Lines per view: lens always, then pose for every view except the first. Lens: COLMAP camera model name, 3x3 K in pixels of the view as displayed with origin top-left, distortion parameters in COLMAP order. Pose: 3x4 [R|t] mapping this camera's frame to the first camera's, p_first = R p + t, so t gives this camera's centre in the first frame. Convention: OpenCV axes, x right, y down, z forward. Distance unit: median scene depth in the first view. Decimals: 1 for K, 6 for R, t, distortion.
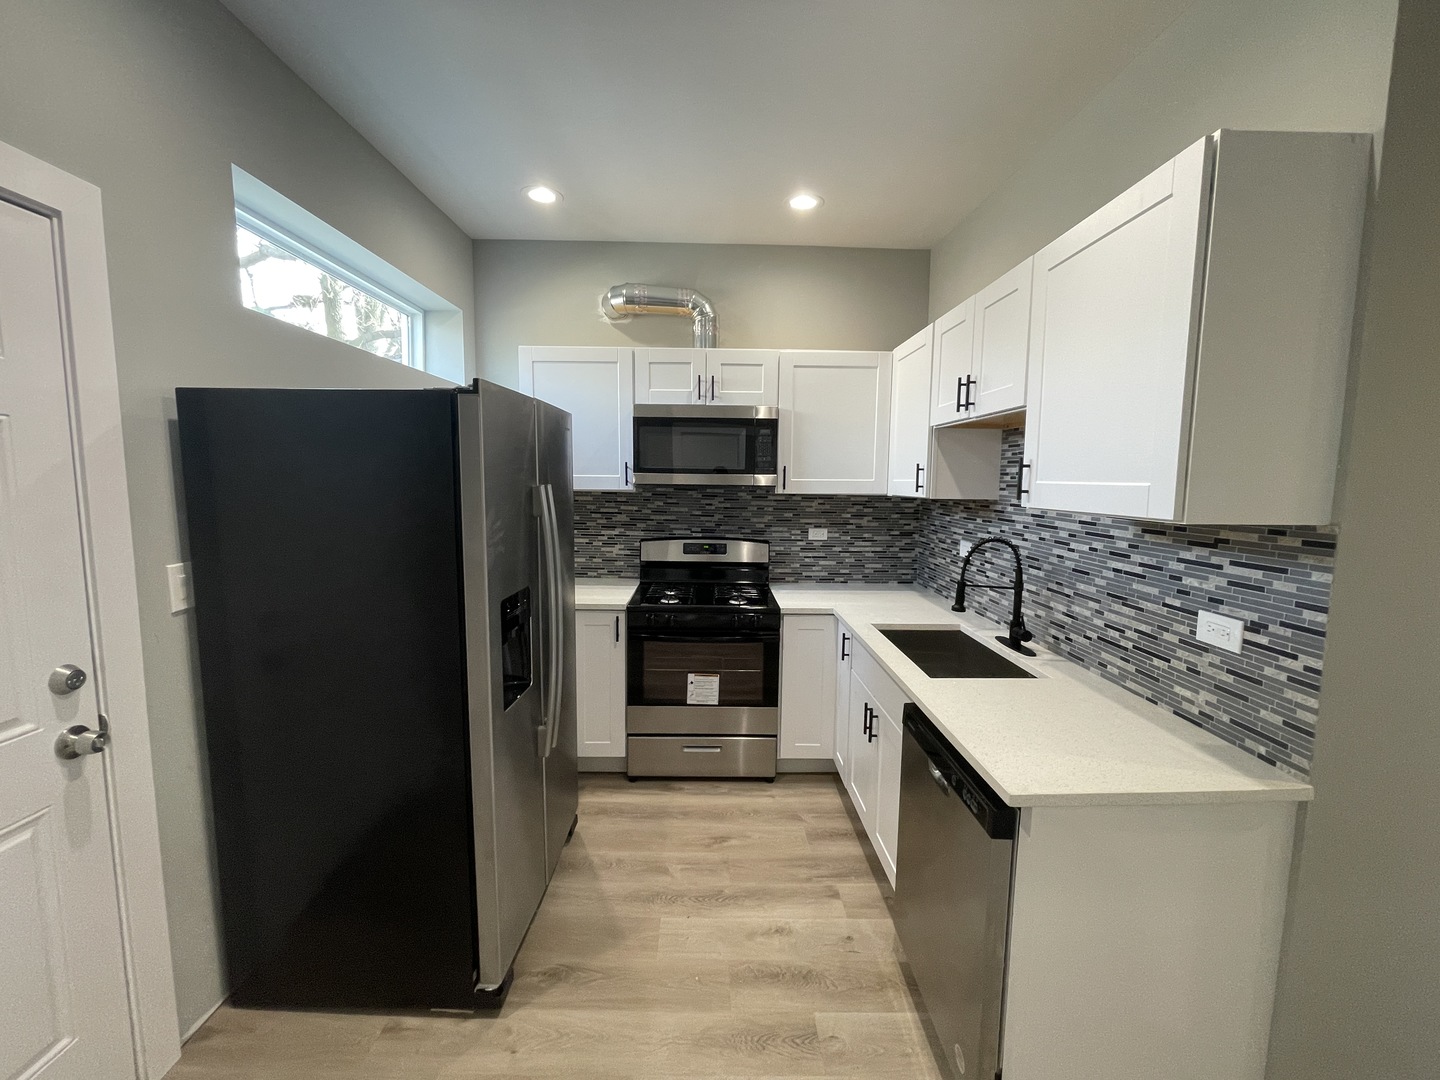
lens RADIAL K [[587.4, 0, 720.0], [0, 587.4, 540.0], [0, 0, 1]] dist [0.000844, 0.000153]
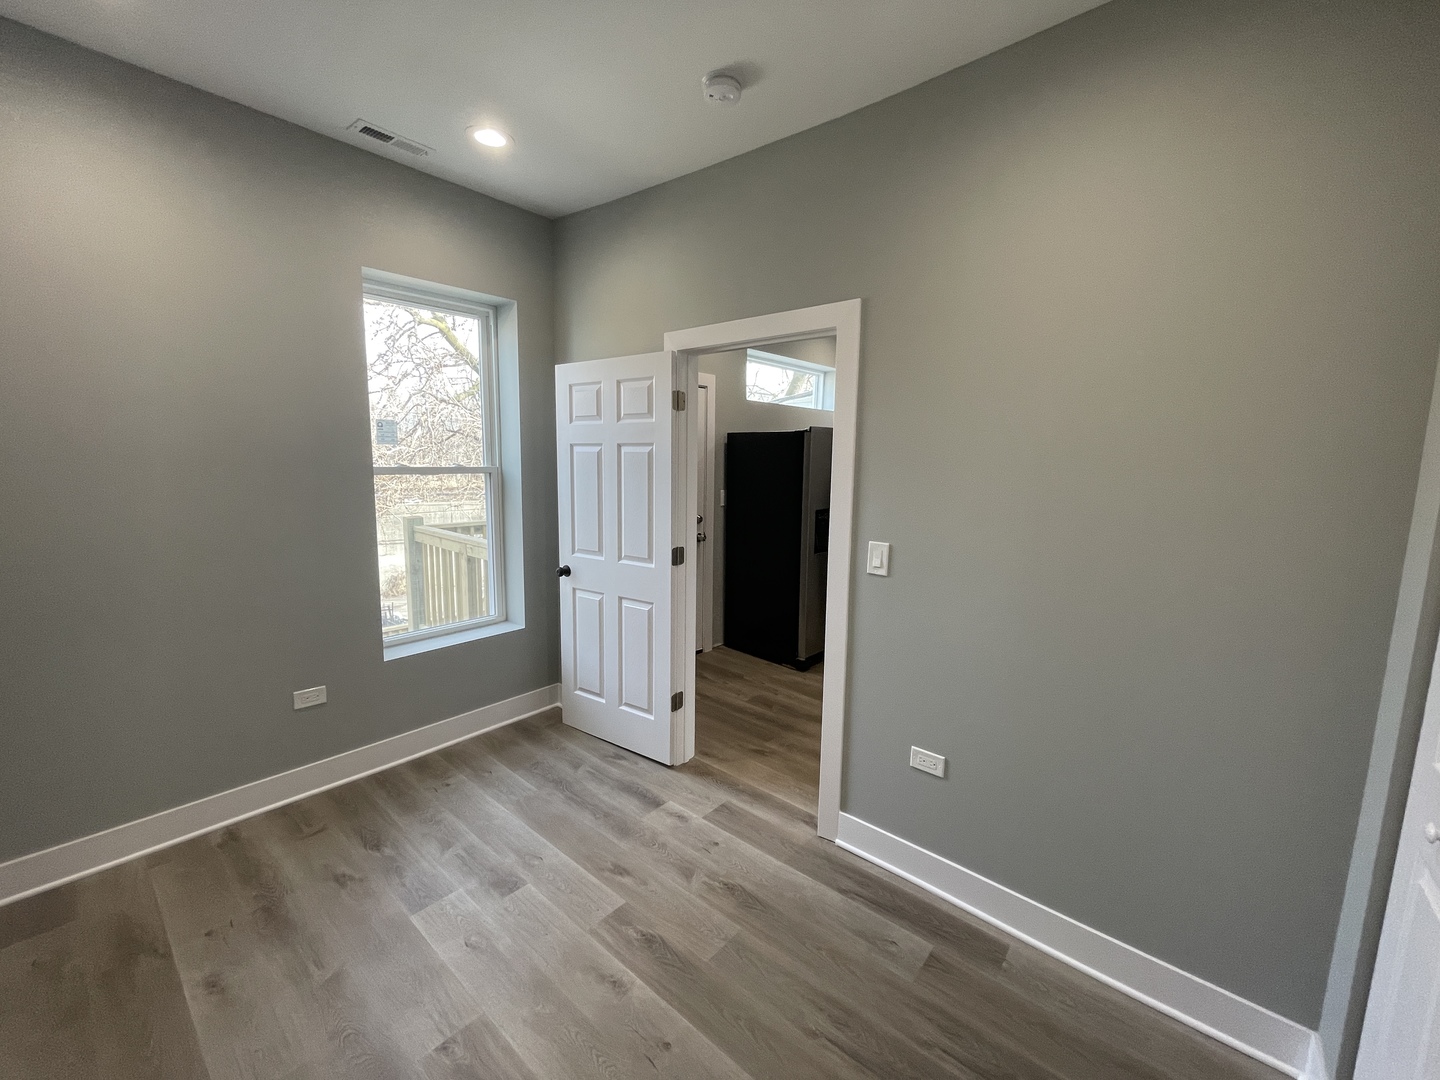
lens RADIAL K [[587.4, 0, 720.0], [0, 587.4, 540.0], [0, 0, 1]] dist [0.000844, 0.000153]
pose [[0.747208, 0.093017, -0.658049, 1.059734], [-0.076916, 0.995607, 0.053395, 0.131321], [0.660125, 0.010717, 0.751080, -1.260207]]
